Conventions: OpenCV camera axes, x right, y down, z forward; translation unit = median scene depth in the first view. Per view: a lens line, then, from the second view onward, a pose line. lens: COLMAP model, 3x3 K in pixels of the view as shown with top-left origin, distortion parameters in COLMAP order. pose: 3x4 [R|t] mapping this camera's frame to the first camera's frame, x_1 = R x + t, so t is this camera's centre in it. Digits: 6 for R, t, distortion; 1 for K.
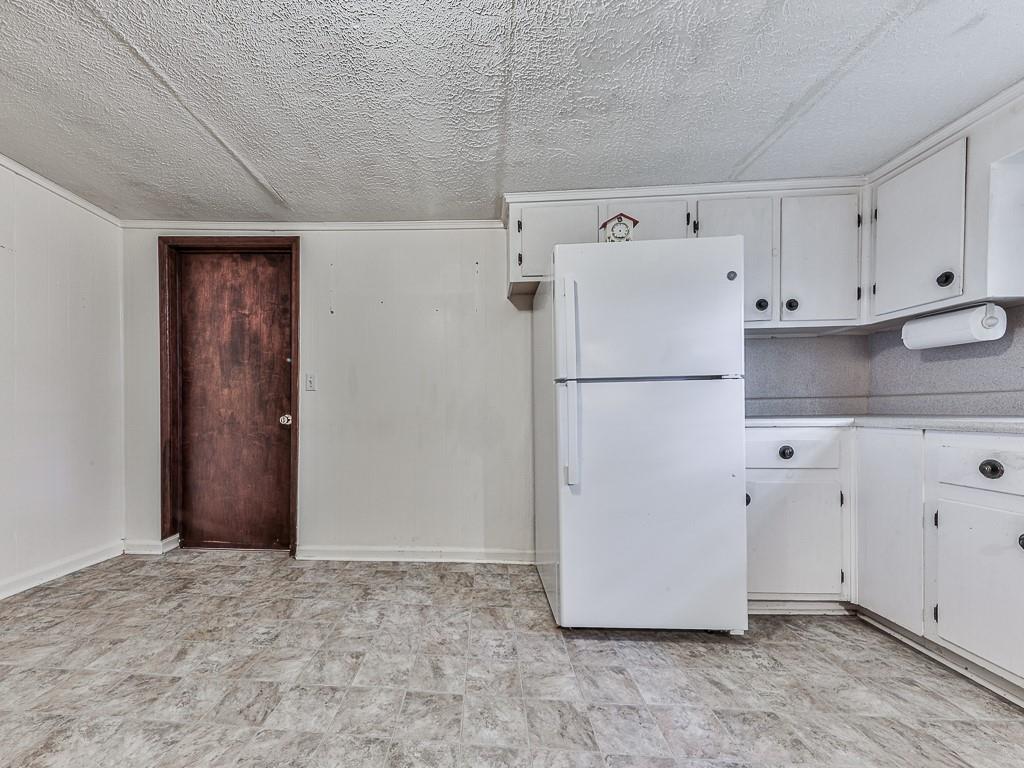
lens RADIAL K [[390.8, 0, 434.2], [0, 390.8, 412.8], [0, 0, 1]] dist [0.010655, -0.002132]
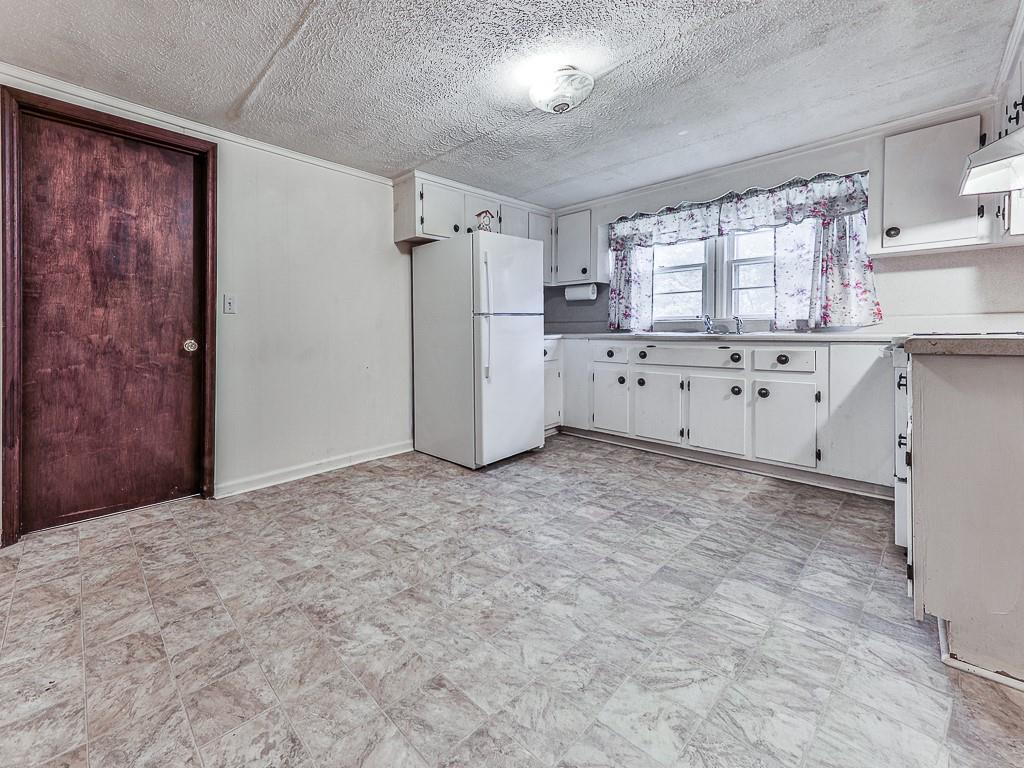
lens RADIAL K [[445.7, 0, 450.8], [0, 445.7, 332.2], [0, 0, 1]] dist [0.011508, -0.002898]
pose [[0.678923, -0.012418, 0.734104, -0.717923], [0.010707, 0.999918, 0.007012, -0.013210], [-0.734131, 0.003099, 0.679001, -0.100046]]
